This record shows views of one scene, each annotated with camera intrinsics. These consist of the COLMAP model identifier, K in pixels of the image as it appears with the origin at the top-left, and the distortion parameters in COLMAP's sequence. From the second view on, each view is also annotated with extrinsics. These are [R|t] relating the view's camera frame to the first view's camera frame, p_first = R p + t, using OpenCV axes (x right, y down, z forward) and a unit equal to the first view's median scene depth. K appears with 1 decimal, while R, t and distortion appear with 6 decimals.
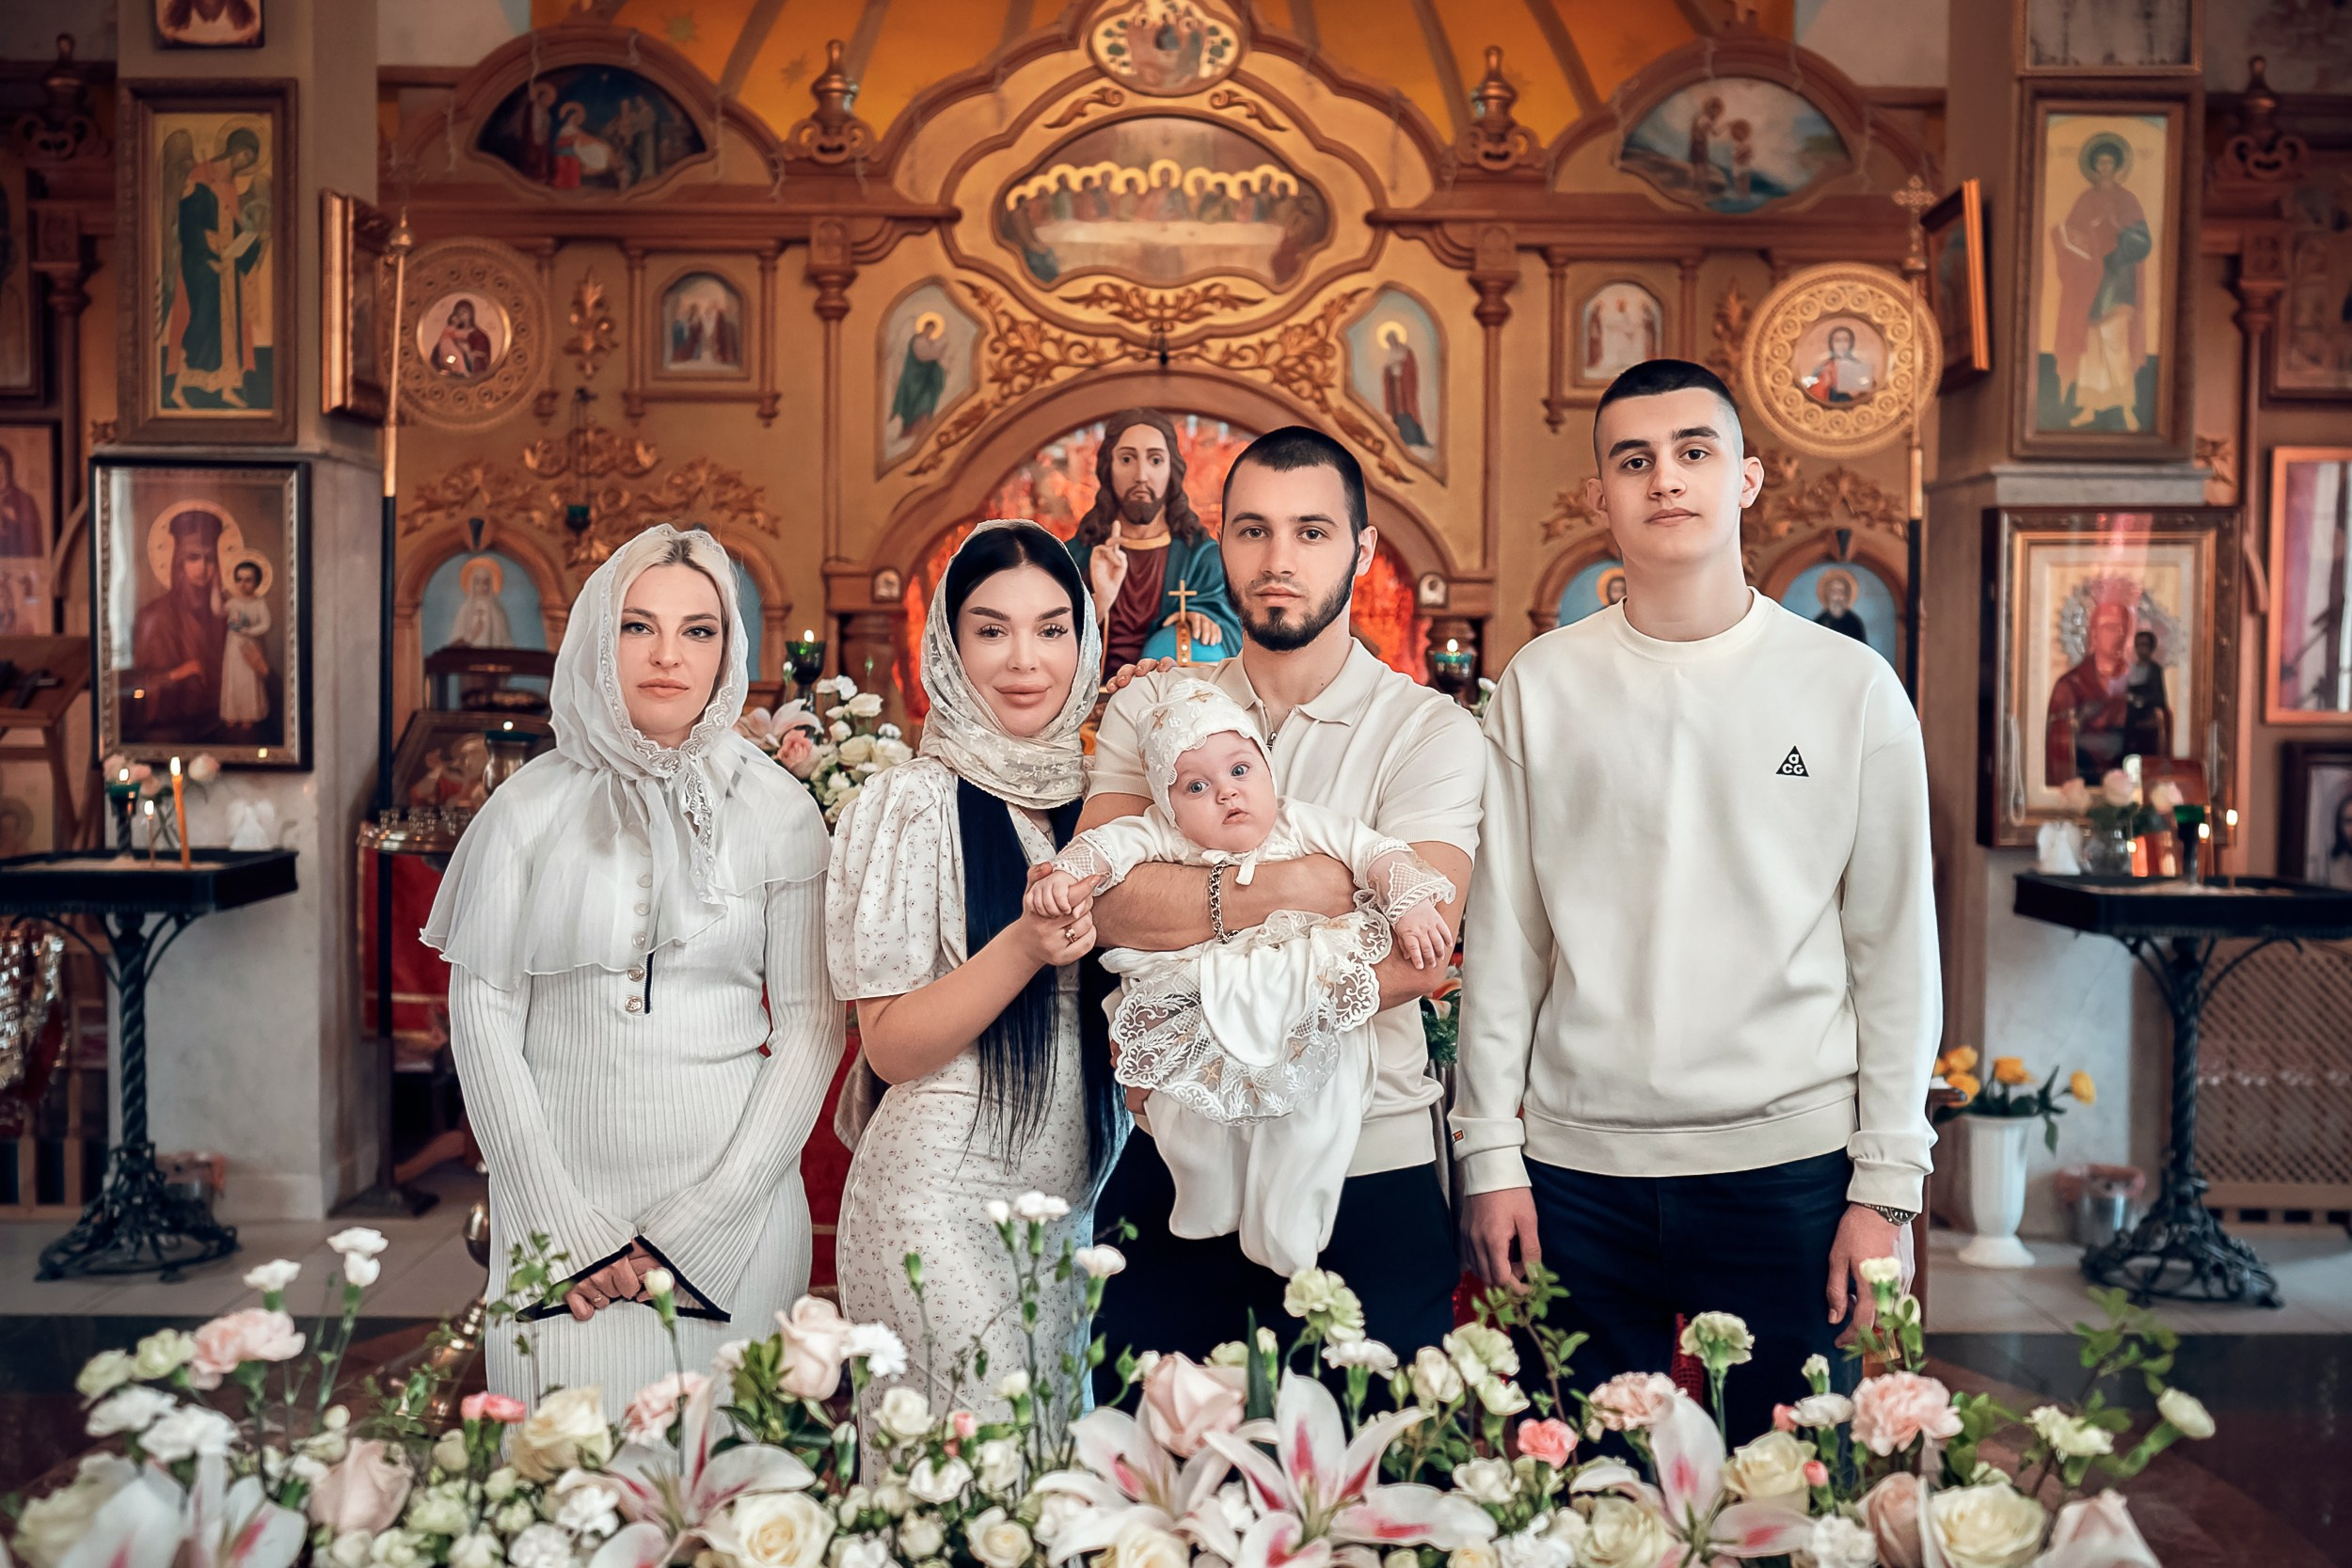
lens RADIAL K [[2375.6, 0, 1186.6], [0, 2375.6, 795.6], [0, 0, 1]] dist [-0.024174, 0.000000]
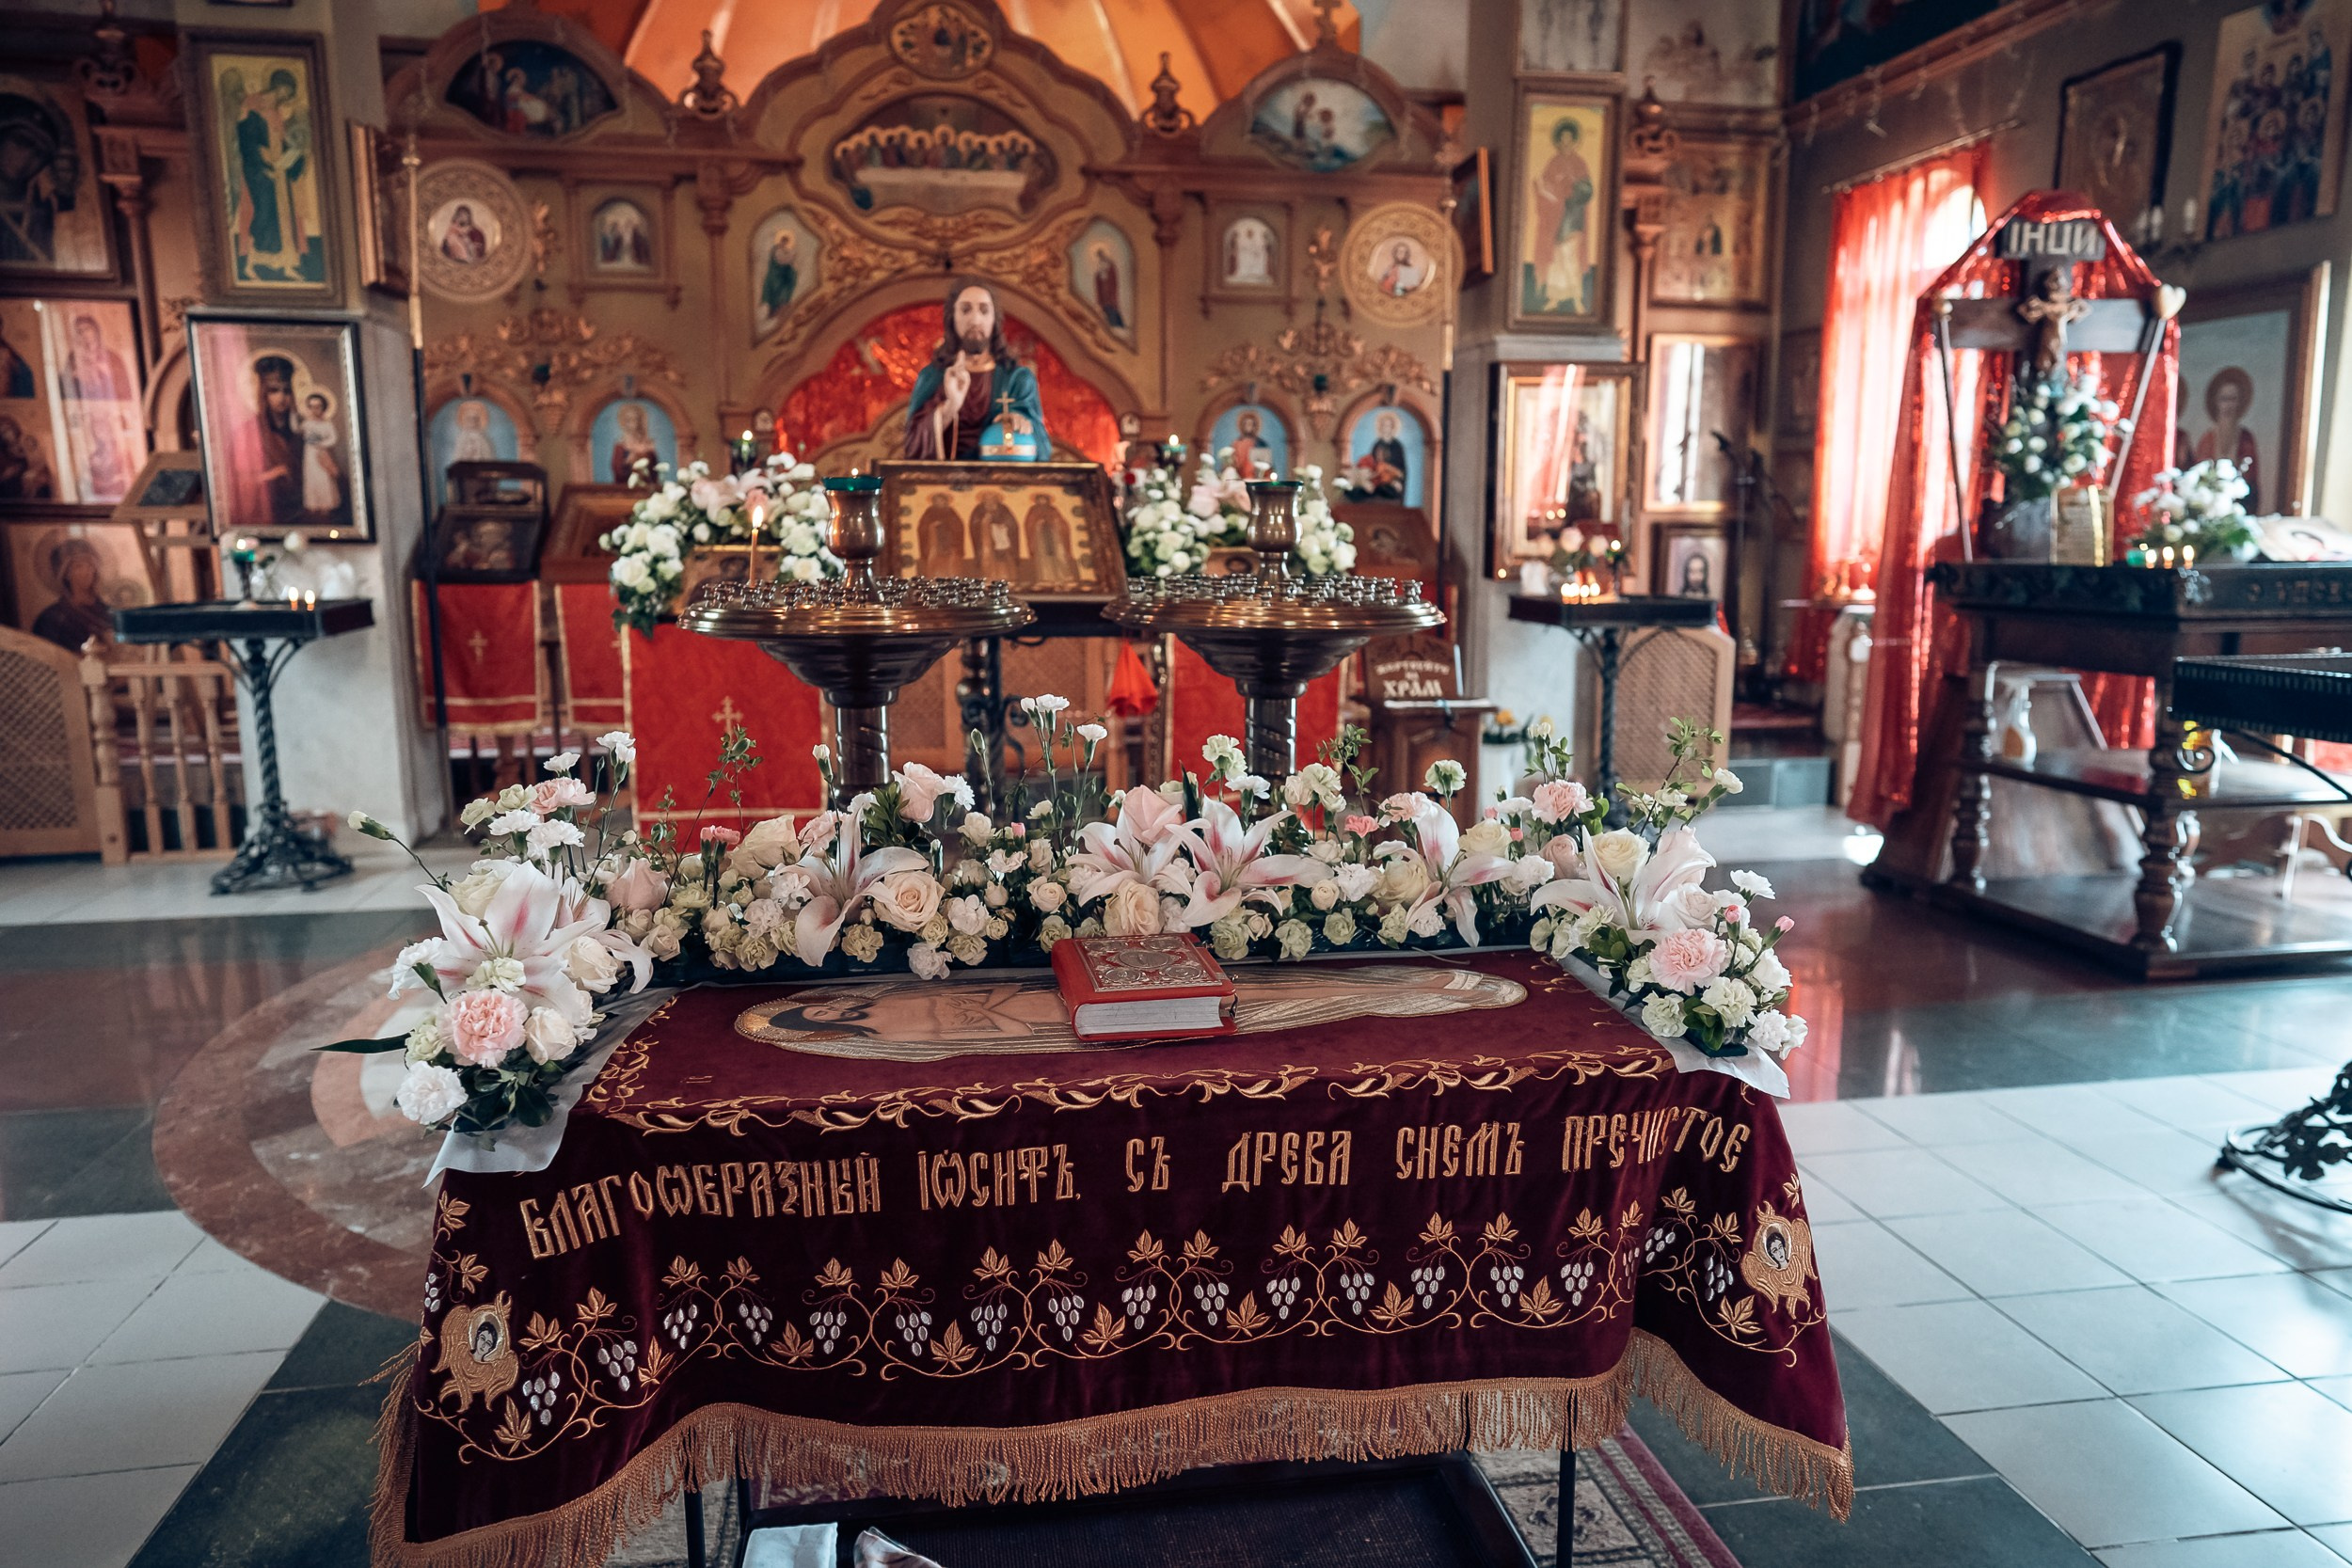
lens RADIAL K [[1560.4, 0, 1176.4], [0, 1560.4, 799.5], [0, 0, 1]] dist [-0.033711, 0.040687]
pose [[0.987529, -0.035754, 0.153325, -0.029541], [0.015365, 0.991110, 0.132154, 0.020240], [-0.156687, -0.128150, 0.979299, -0.014473]]
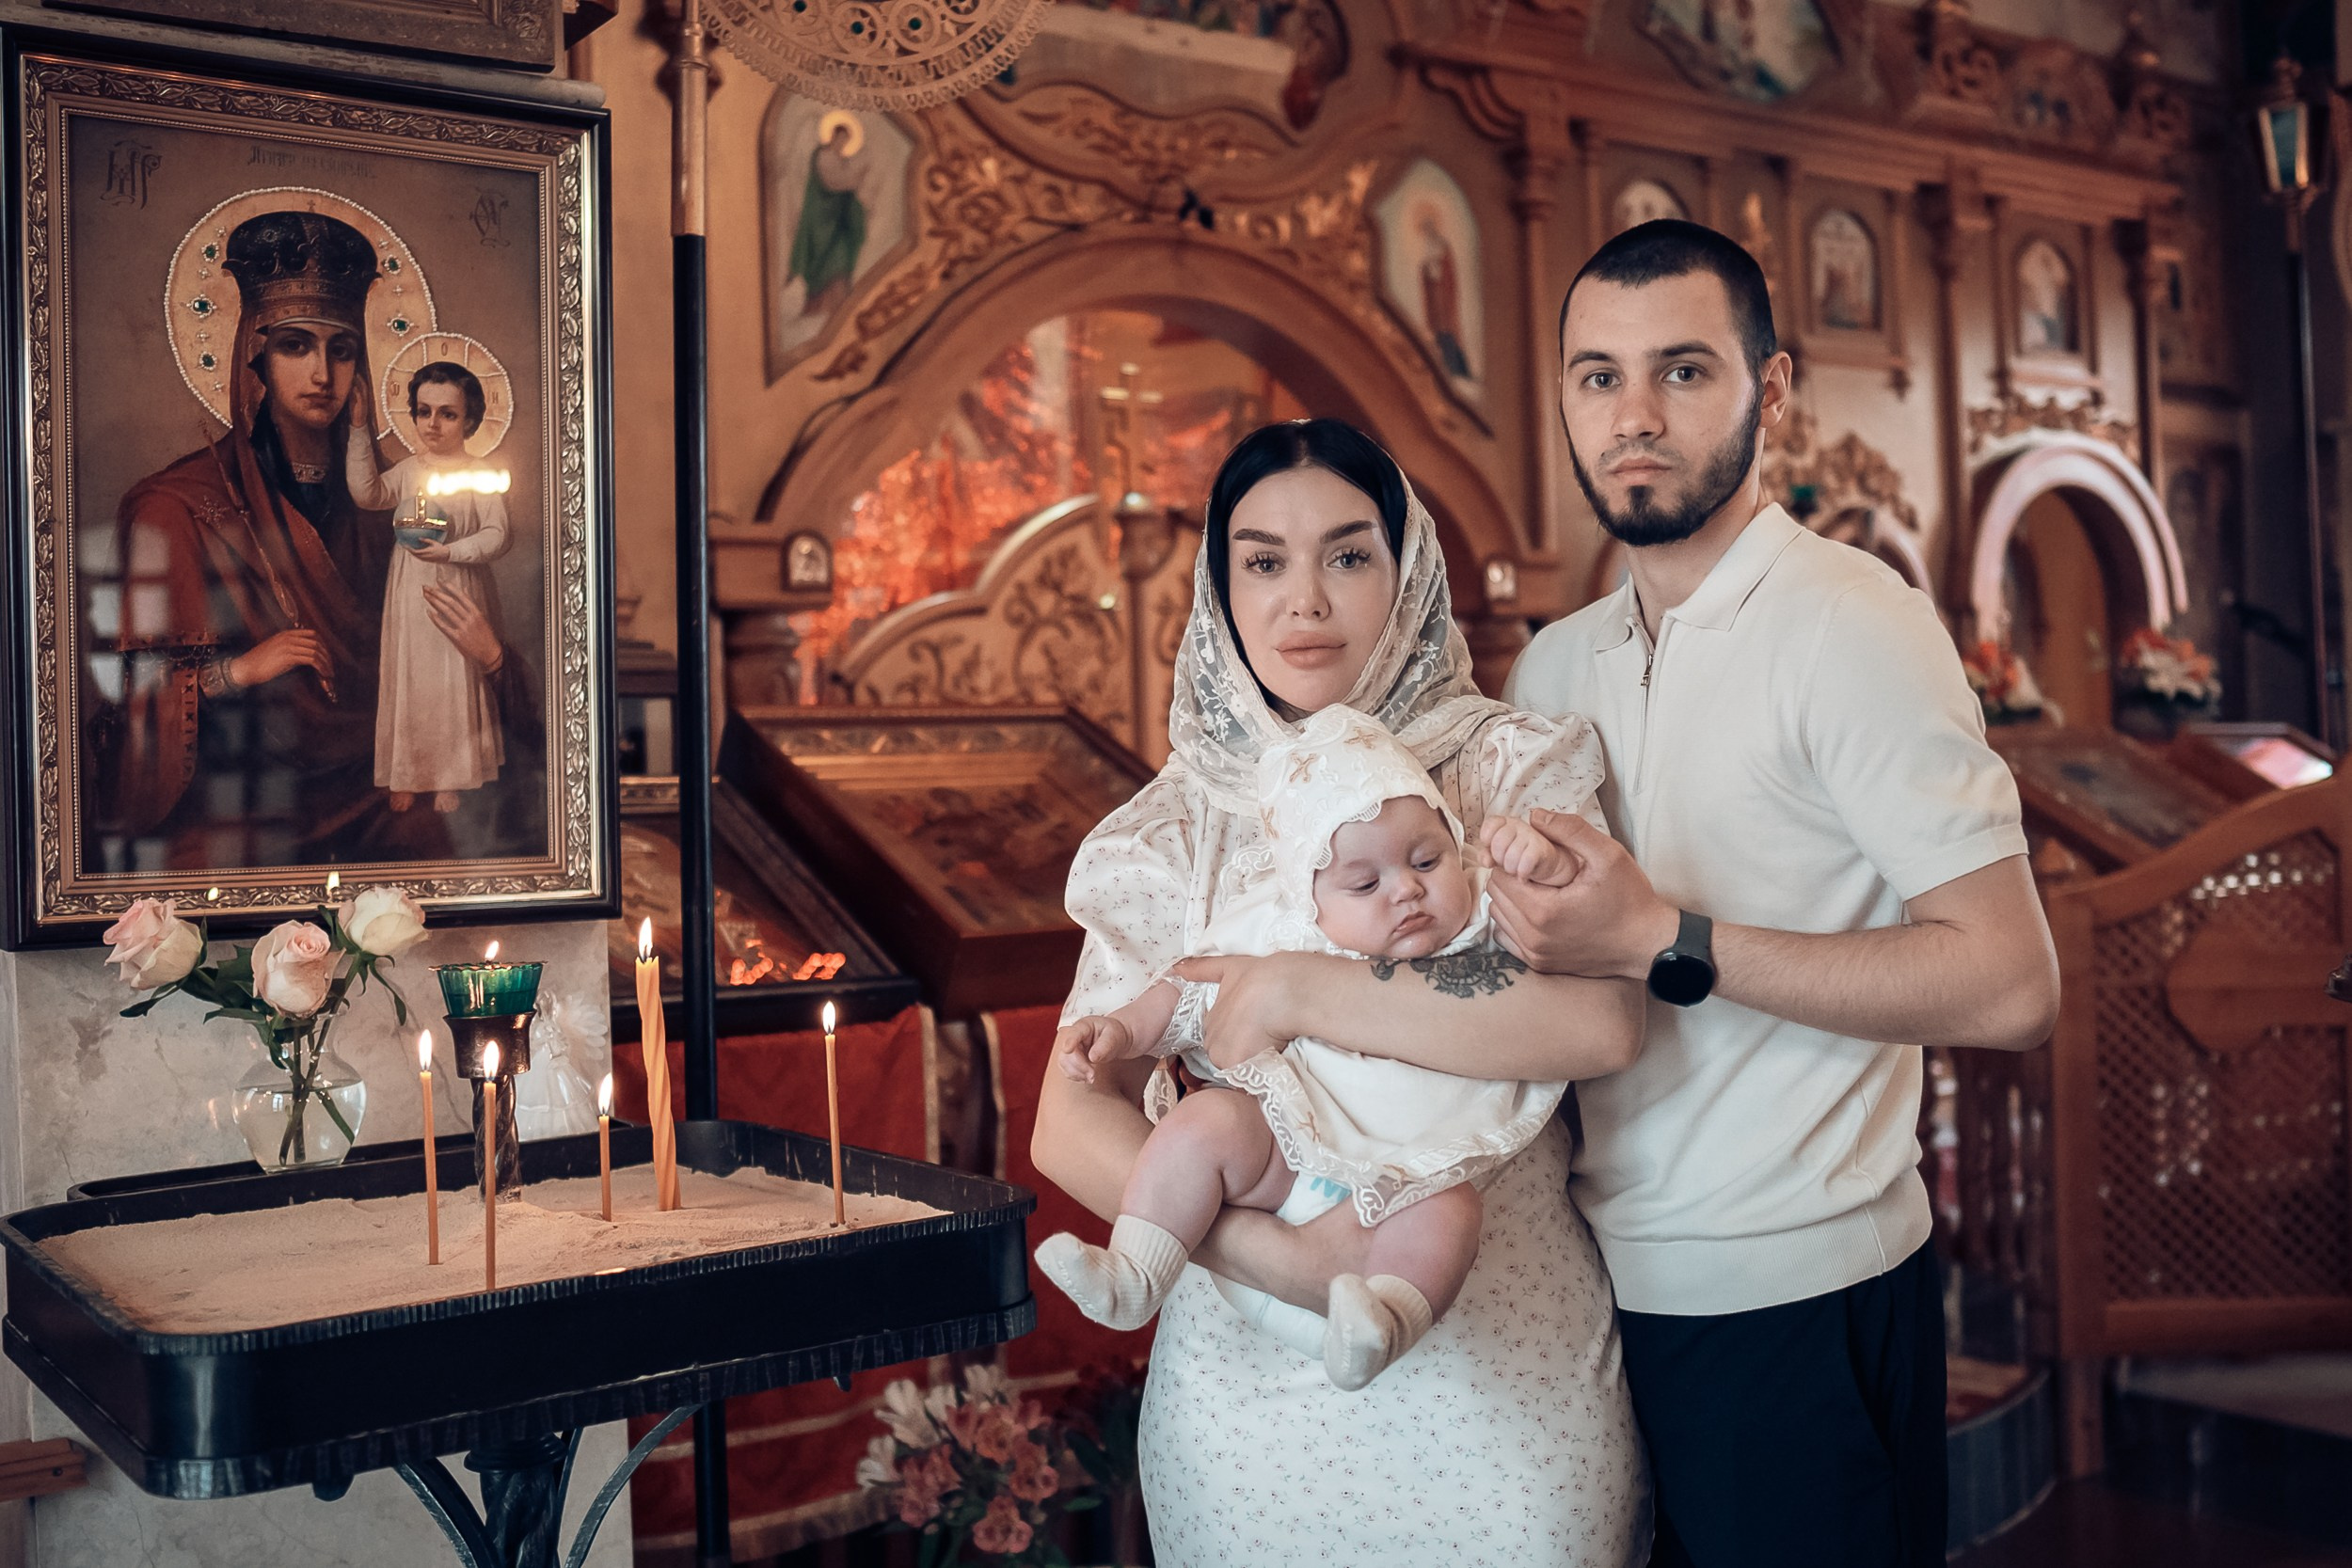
lens RADIAL K [[2375.6, 0, 1187.5], [0, 2375.6, 802.4], [0, 0, 1]] dist [-0.024174, 0.000000]
pose [[0.824882, -0.044125, 0.563580, -0.385293], [0.068343, 0.997421, -0.021938, -0.010020], [-0.561158, 0.056613, 0.825770, 0.470334]]
